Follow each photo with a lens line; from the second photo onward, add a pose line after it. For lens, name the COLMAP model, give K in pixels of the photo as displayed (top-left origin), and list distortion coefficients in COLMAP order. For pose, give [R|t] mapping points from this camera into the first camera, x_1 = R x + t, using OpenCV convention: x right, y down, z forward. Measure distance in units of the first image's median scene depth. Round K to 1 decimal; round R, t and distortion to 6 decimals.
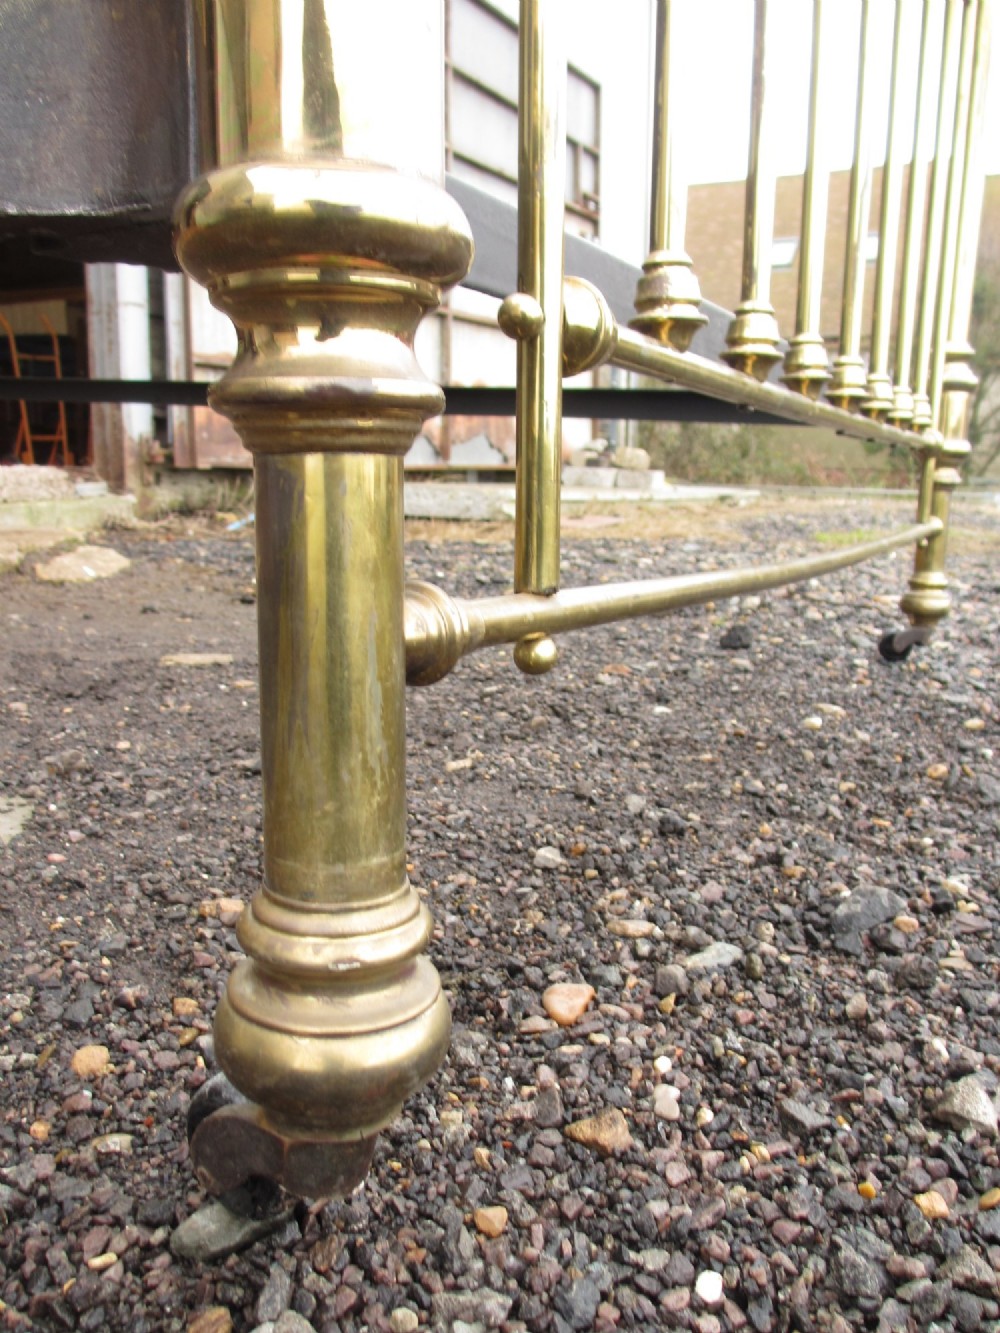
lens RADIAL K [[1113.0, 0, 484.1], [0, 1113.0, 686.8], [0, 0, 1]] dist [-0.061783, 0.026530]
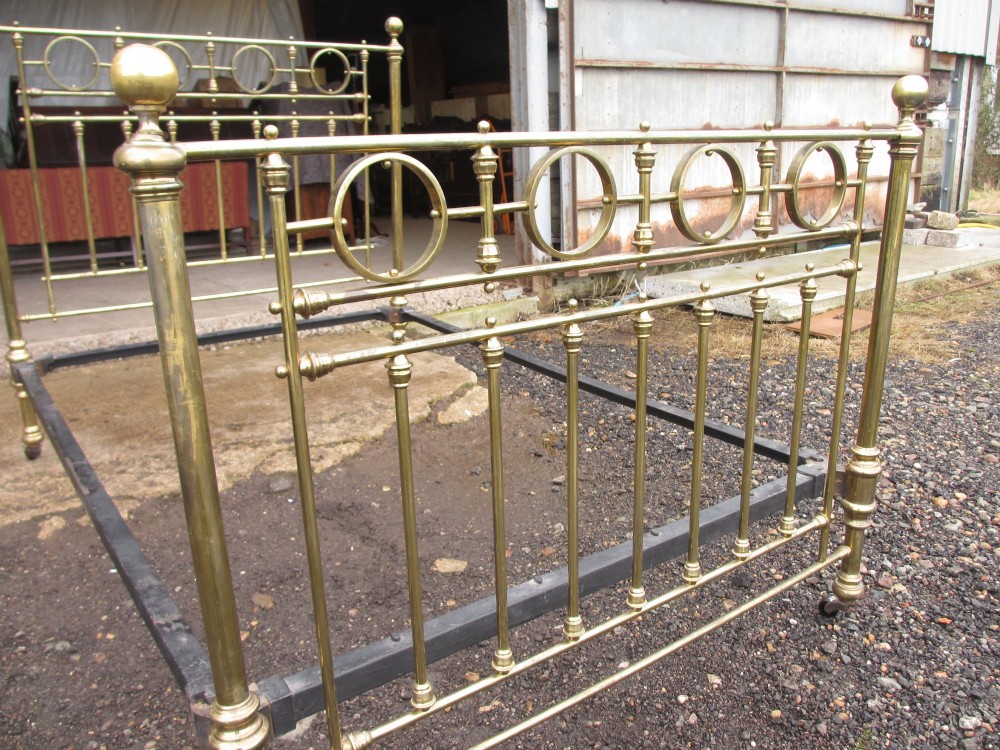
lens RADIAL K [[834.9, 0, 498.2], [0, 834.9, 375.2], [0, 0, 1]] dist [-0.061783, 0.026530]
pose [[0.901448, 0.073451, -0.426610, 0.931882], [-0.035040, 0.994647, 0.097211, -1.075714], [0.431467, -0.072683, 0.899196, -0.691391]]
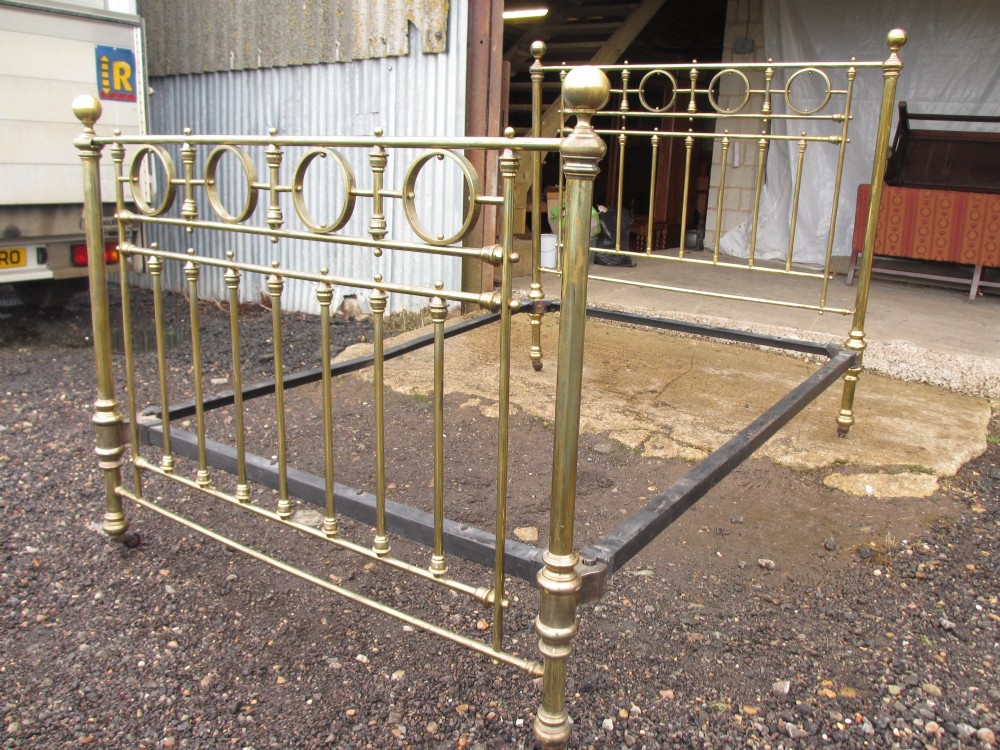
lens RADIAL K [[834.9, 0, 512.1], [0, 834.9, 362.9], [0, 0, 1]] dist [-0.061783, 0.026530]
pose [[-0.112013, 0.204069, -0.972527, 2.712527], [-0.223606, 0.948410, 0.224763, -1.484561], [0.968222, 0.242639, -0.060603, 2.001905]]
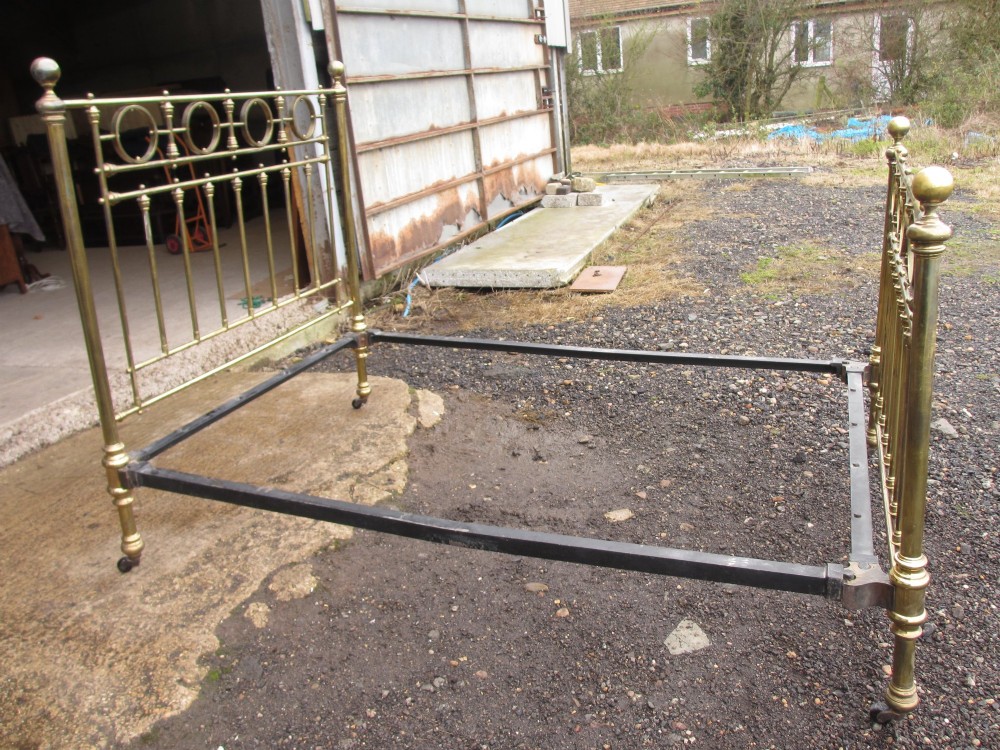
lens RADIAL K [[834.9, 0, 497.7], [0, 834.9, 379.8], [0, 0, 1]] dist [-0.061783, 0.026530]
pose [[0.984884, -0.149113, 0.088136, -1.339405], [0.134908, 0.979496, 0.149621, -1.343047], [-0.108639, -0.135469, 0.984807, -1.723466]]
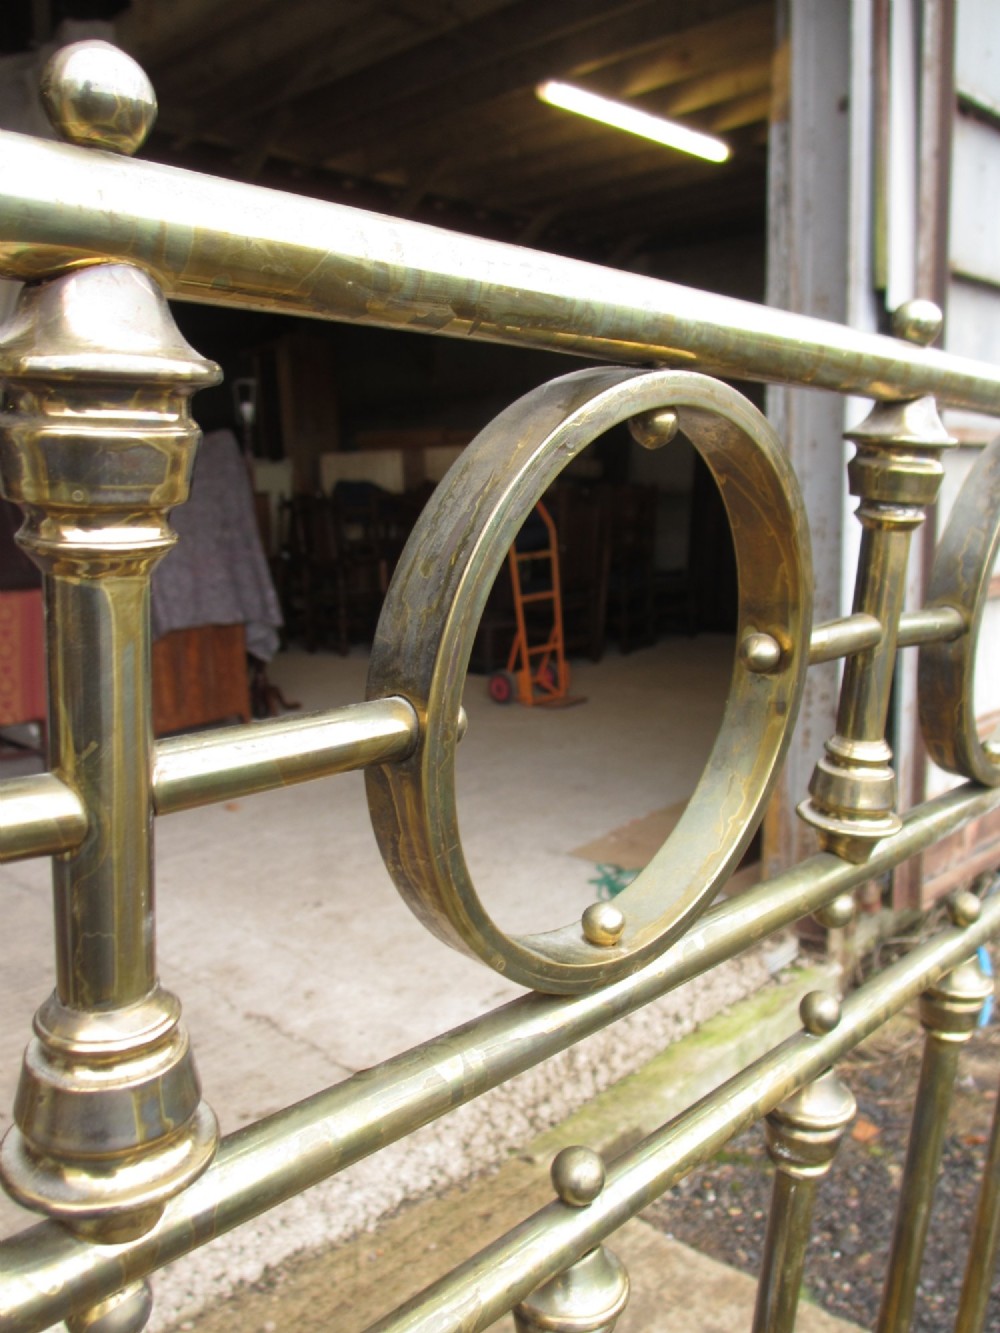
lens RADIAL K [[1113.0, 0, 512.8], [0, 1113.0, 685.8], [0, 0, 1]] dist [-0.061783, 0.026530]
pose [[0.965501, 0.022315, -0.259442, -2.075866], [-0.024614, 0.999681, -0.005615, -2.059243], [0.259234, 0.011807, 0.965742, 1.751396]]
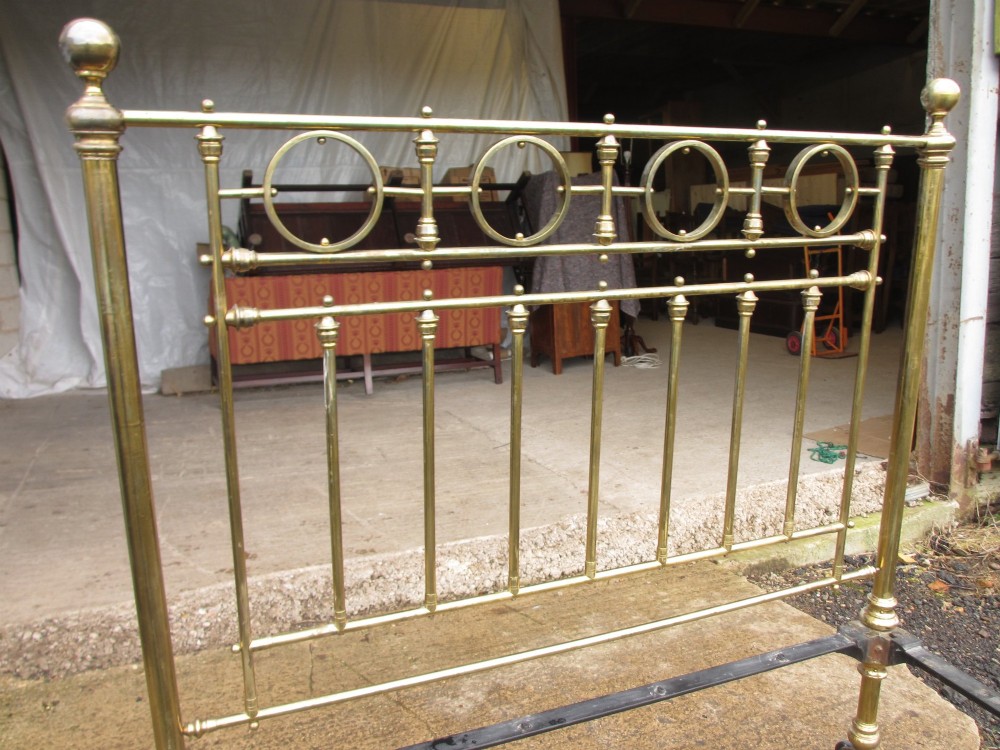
lens RADIAL K [[834.9, 0, 496.2], [0, 834.9, 373.3], [0, 0, 1]] dist [-0.061783, 0.026530]
pose [[0.772114, 0.068366, -0.631796, -1.062342], [-0.069015, 0.997337, 0.023578, -1.721835], [0.631725, 0.025398, 0.774776, 0.780385]]
